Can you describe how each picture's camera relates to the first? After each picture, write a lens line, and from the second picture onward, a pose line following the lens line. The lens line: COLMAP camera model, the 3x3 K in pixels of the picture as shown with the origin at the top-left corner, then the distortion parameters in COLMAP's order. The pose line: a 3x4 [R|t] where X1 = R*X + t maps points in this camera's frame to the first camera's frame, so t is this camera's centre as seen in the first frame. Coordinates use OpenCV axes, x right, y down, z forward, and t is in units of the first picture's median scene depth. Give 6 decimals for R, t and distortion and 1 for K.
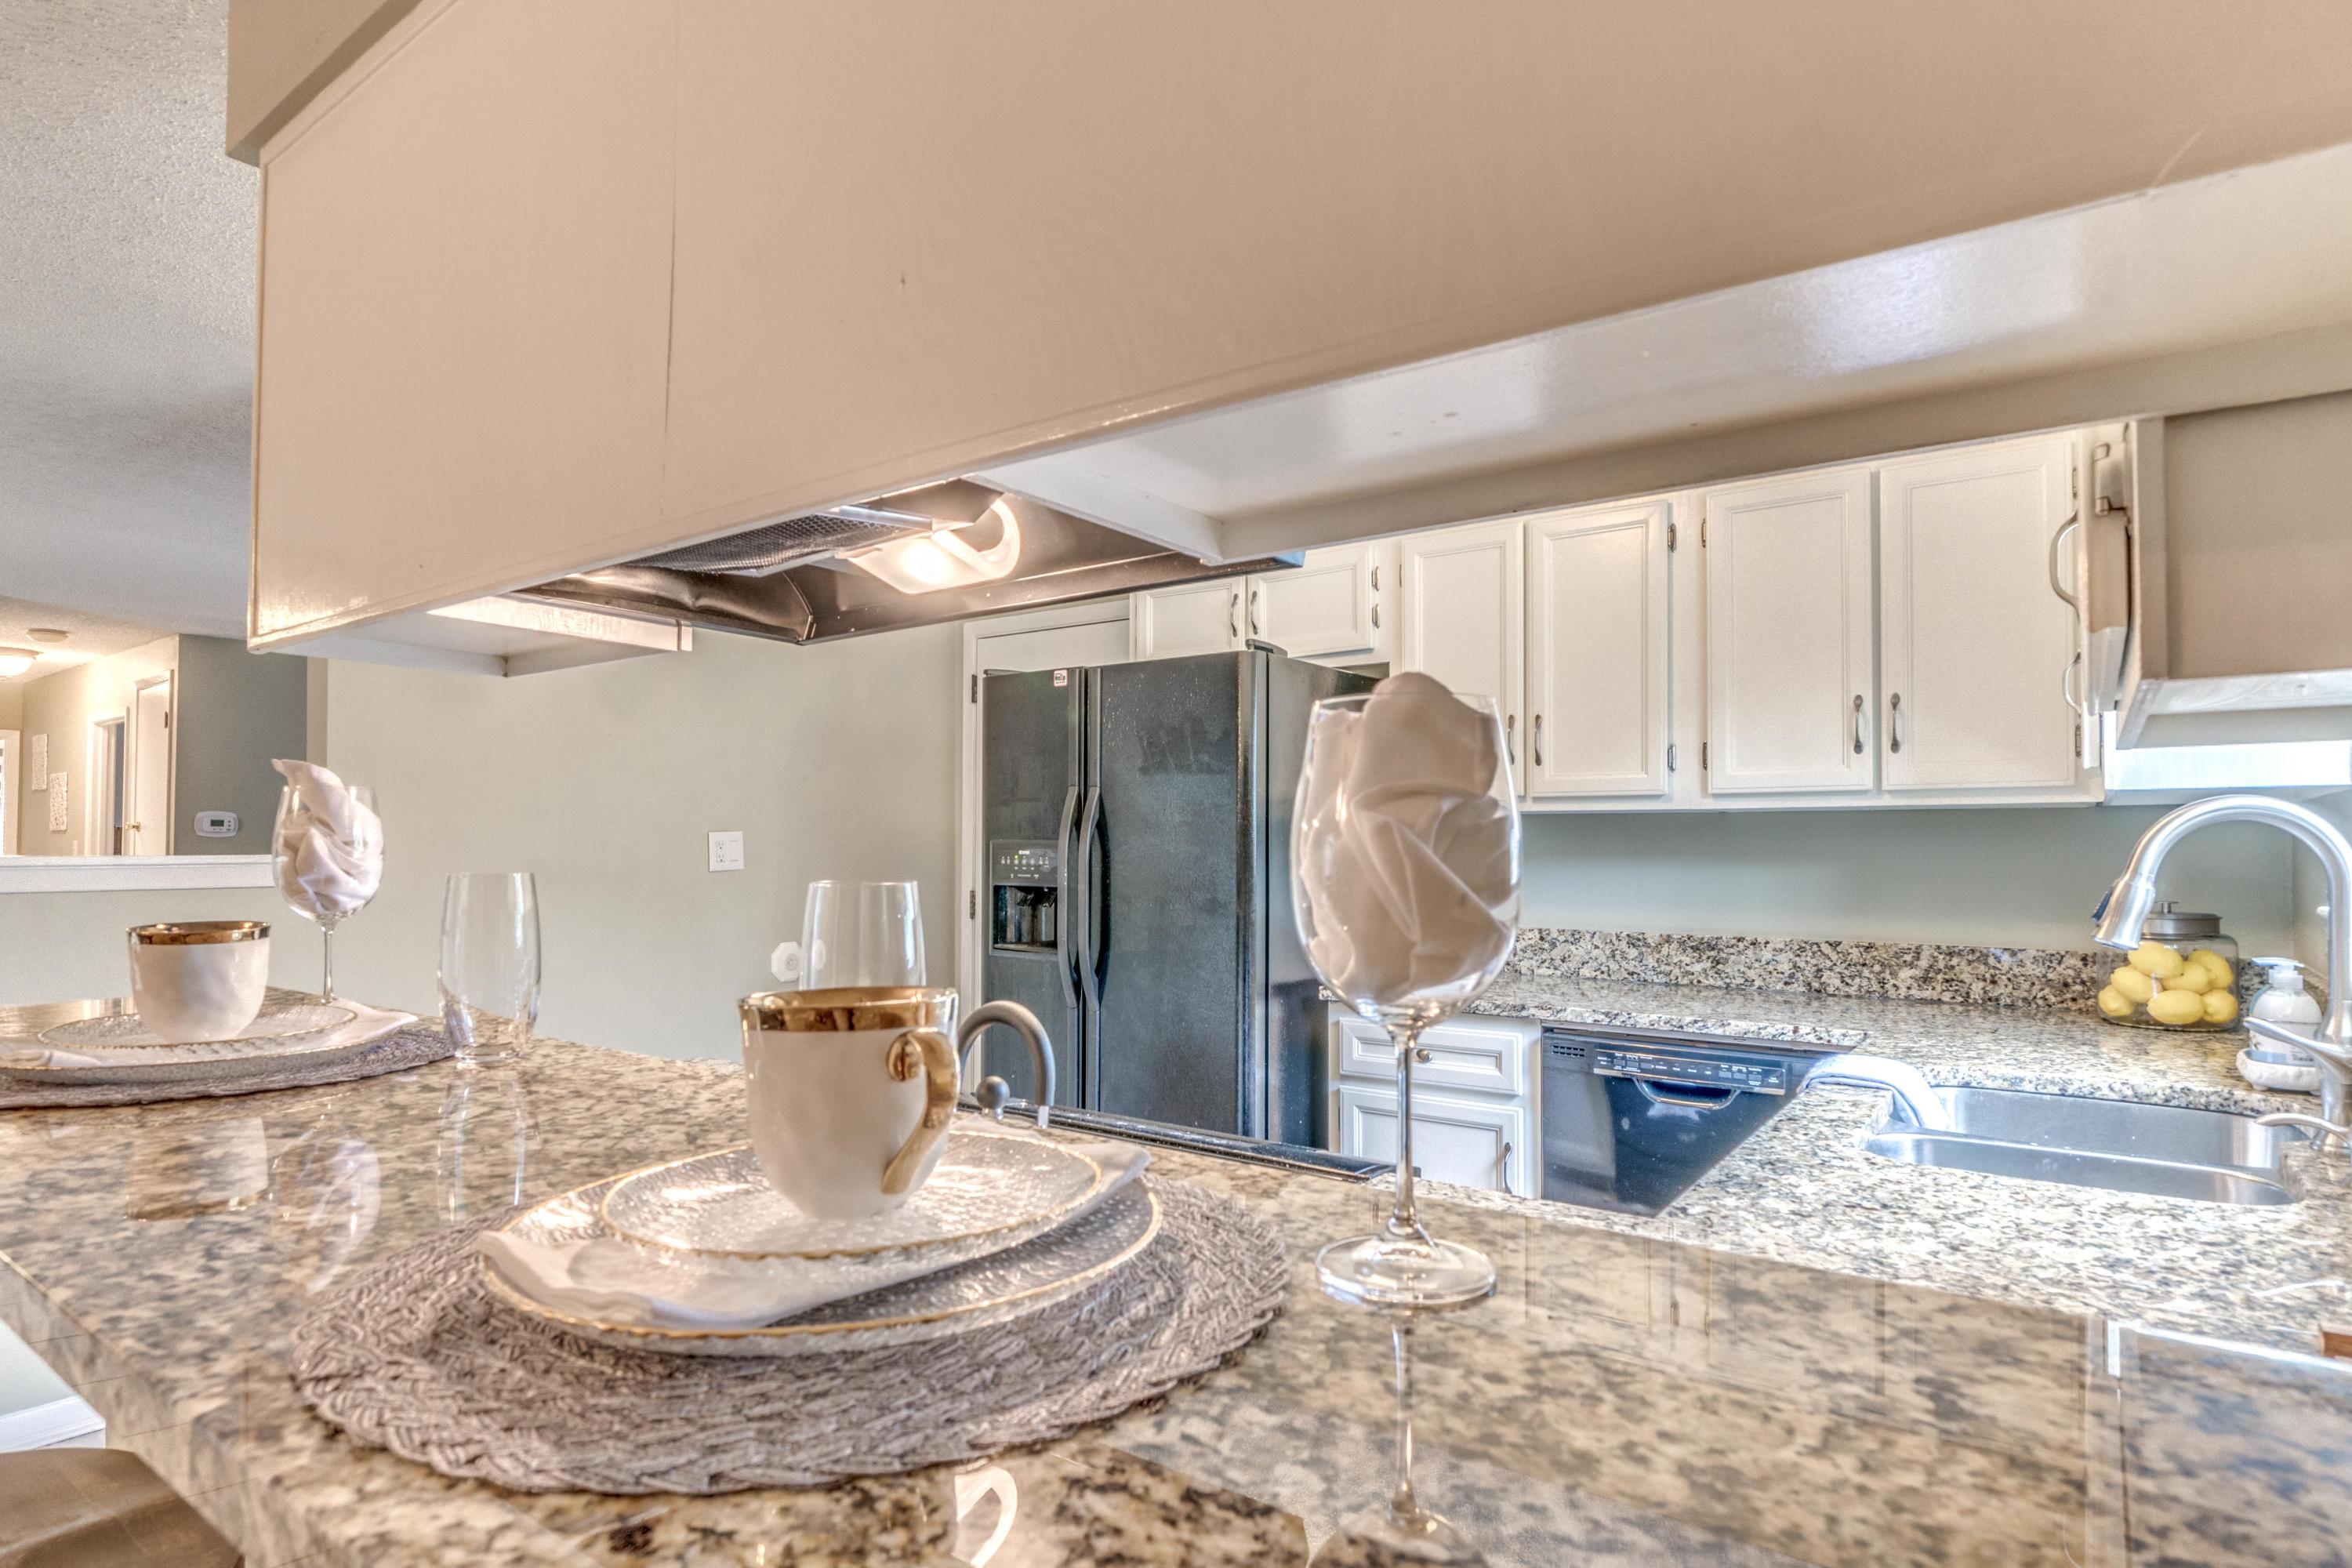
lens RADIAL K [[1222.2, 0, 1196.7], [0, 1222.2, 828.2], [0, 0, 1]] dist [0.000598, -0.000190]
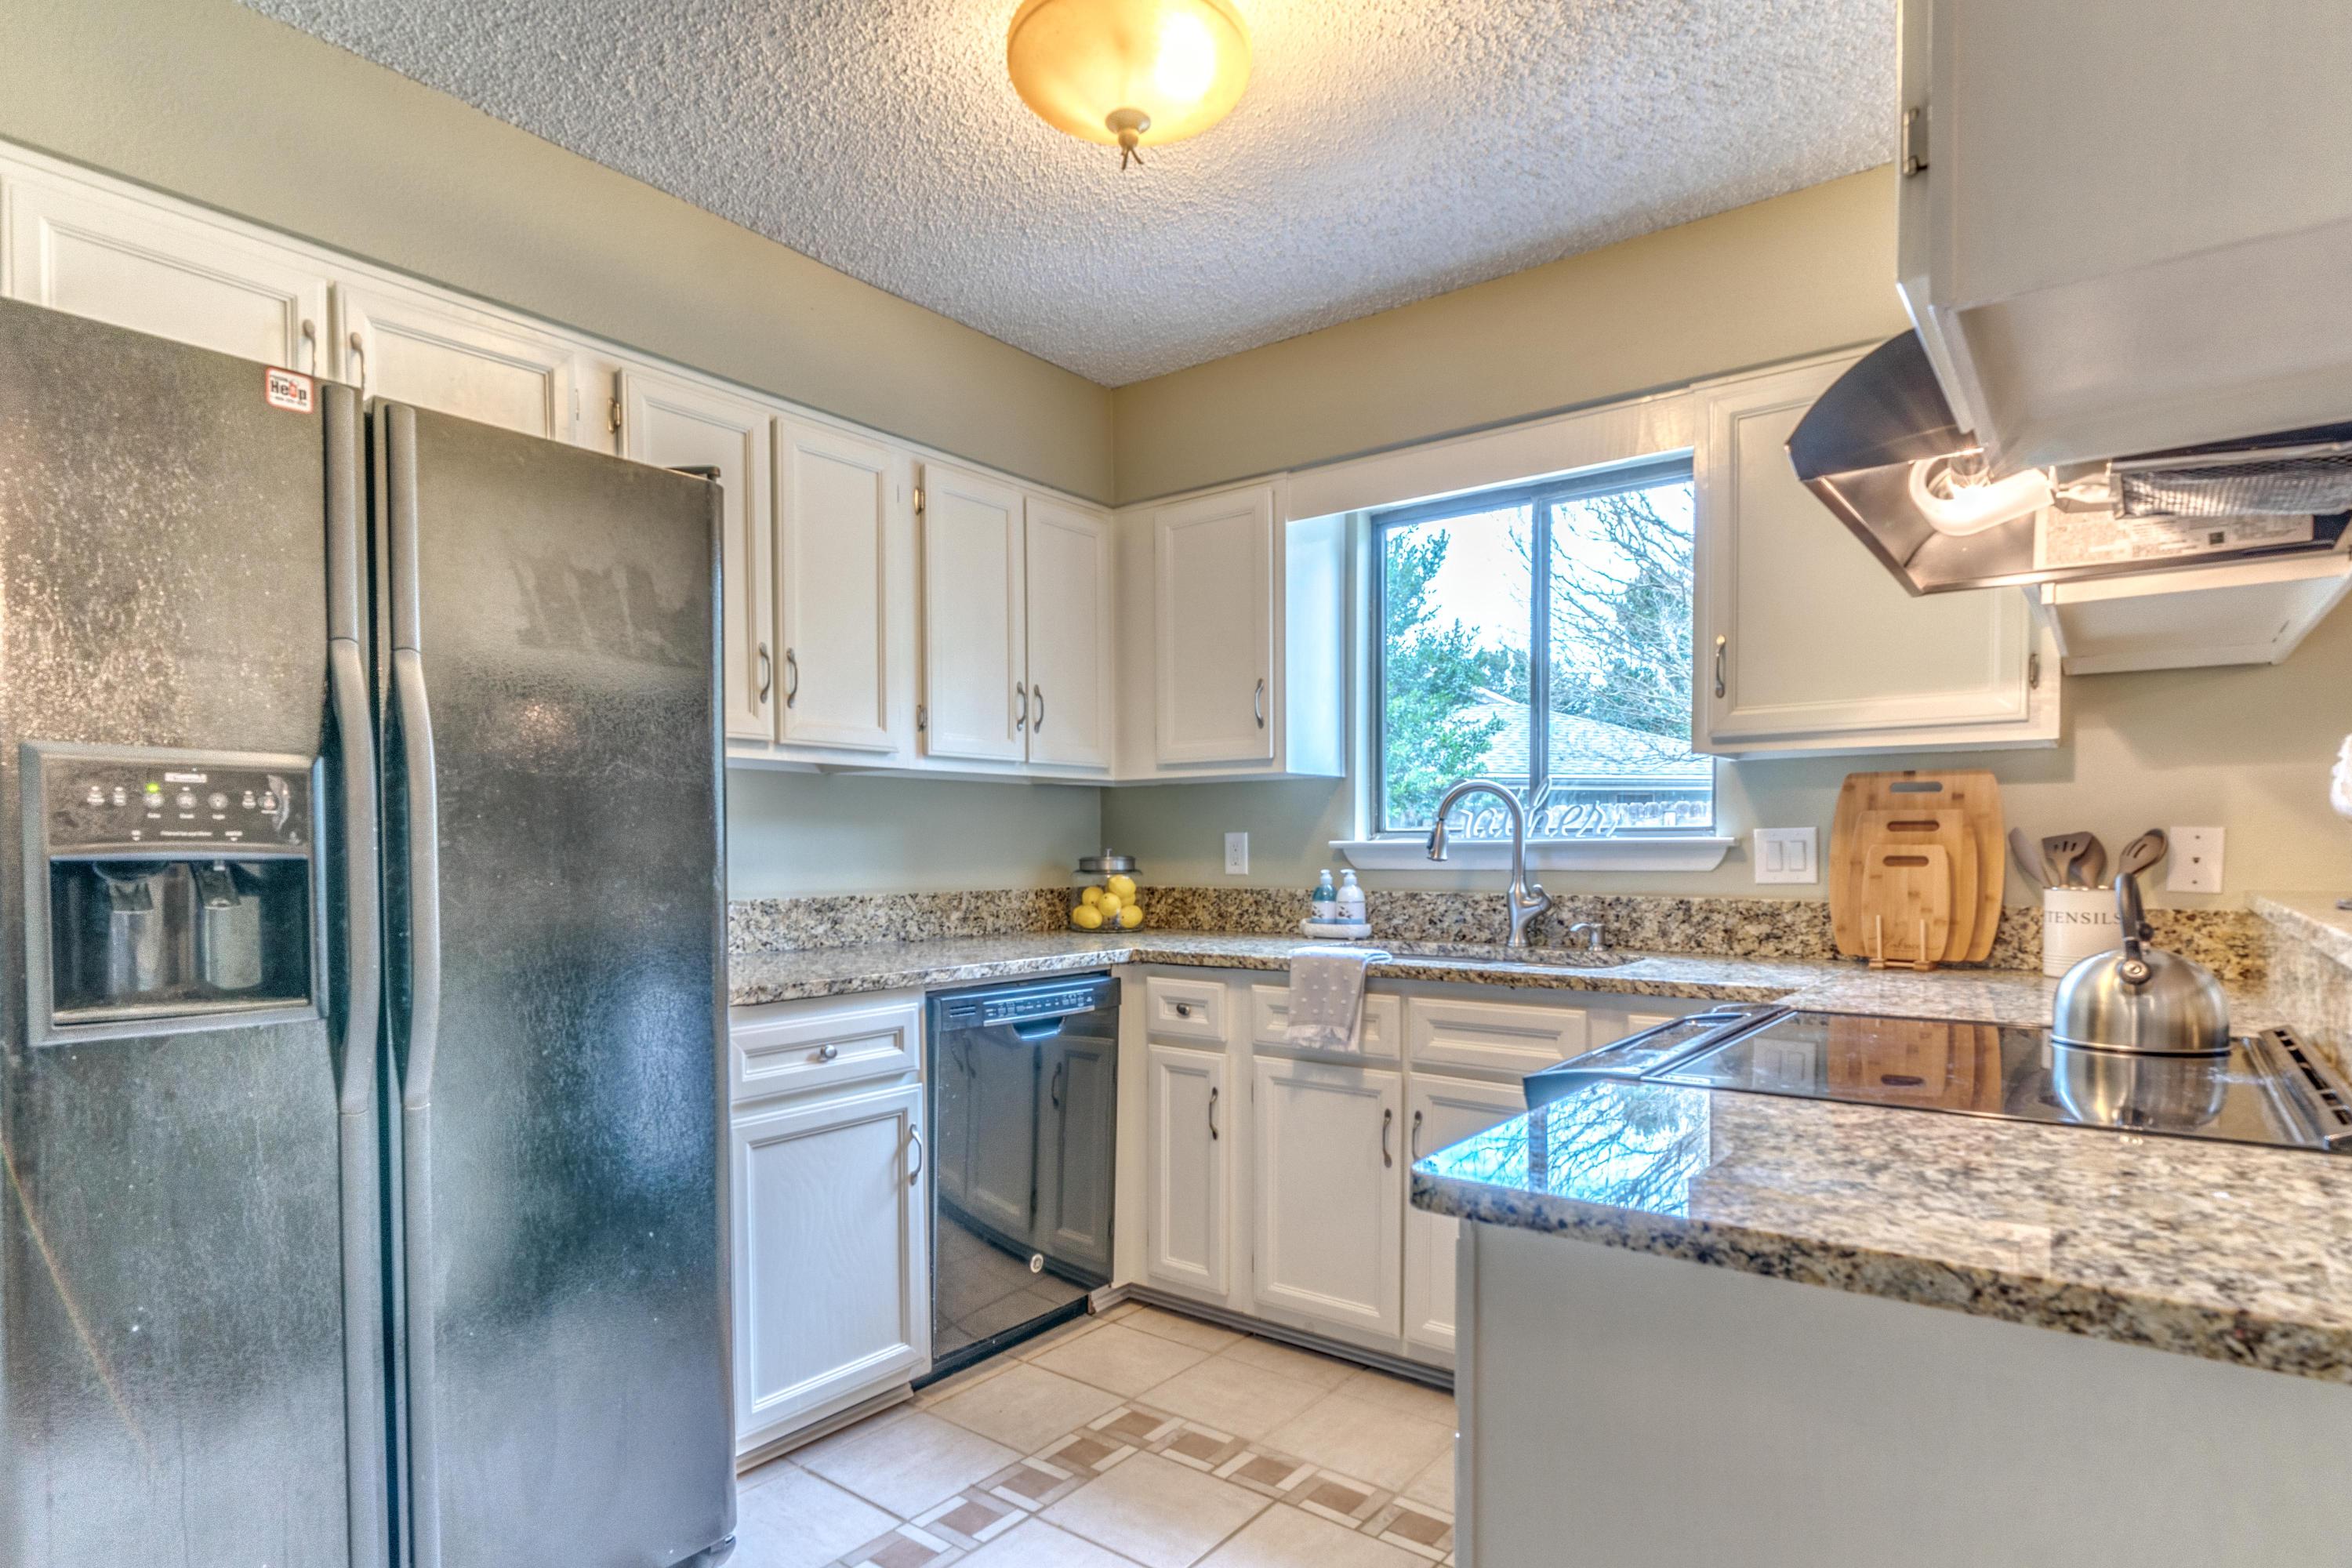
lens RADIAL K [[1234.8, 0, 1142.1], [0, 1234.8, 890.0], [0, 0, 1]] dist [0.000631, -0.000076]
pose [[0.041142, -0.039164, 0.998385, -0.603601], [-0.015228, 0.999091, 0.039819, 0.040046], [-0.999037, -0.016841, 0.040509, 0.735156]]
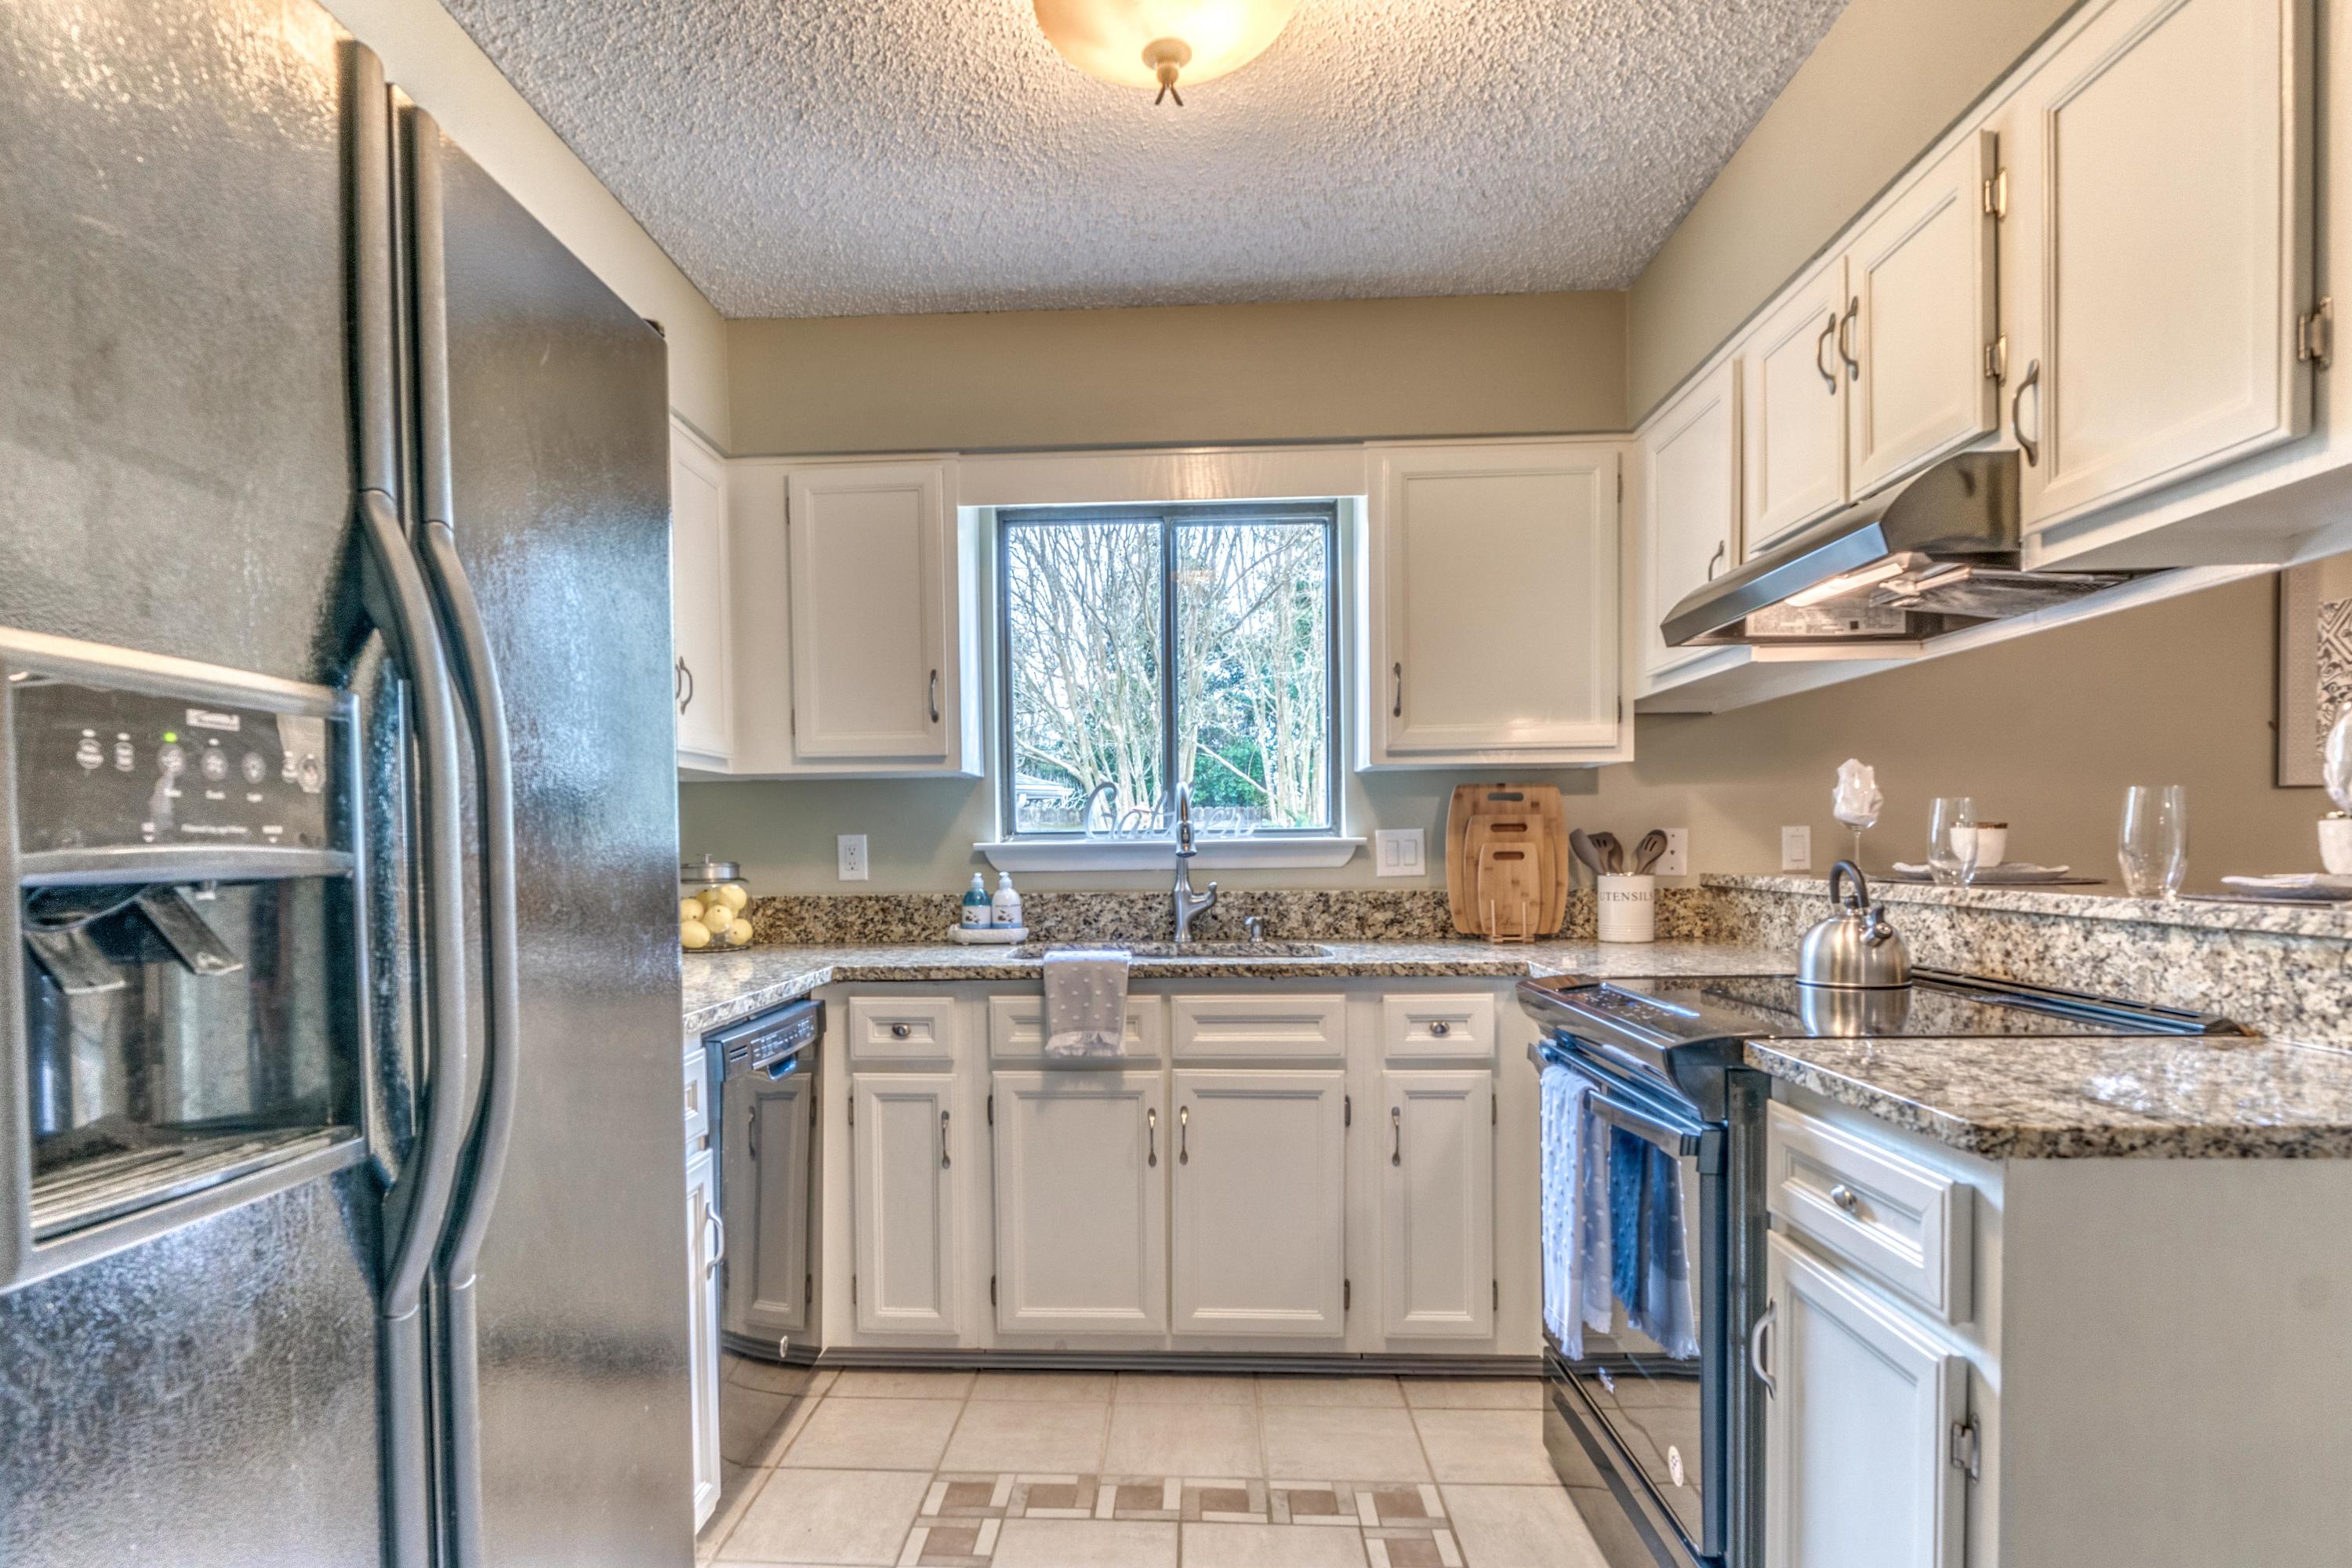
lens RADIAL K [[1235.4, 0, 1100.1], [0, 1235.4, 890.0], [0, 0, 1]] dist [-0.001378, -0.000343]
pose [[-0.534133, -0.028119, 0.844933, -0.444683], [-0.006422, 0.999553, 0.029205, 0.046533], [-0.845376, 0.010173, -0.534075, 1.101126]]
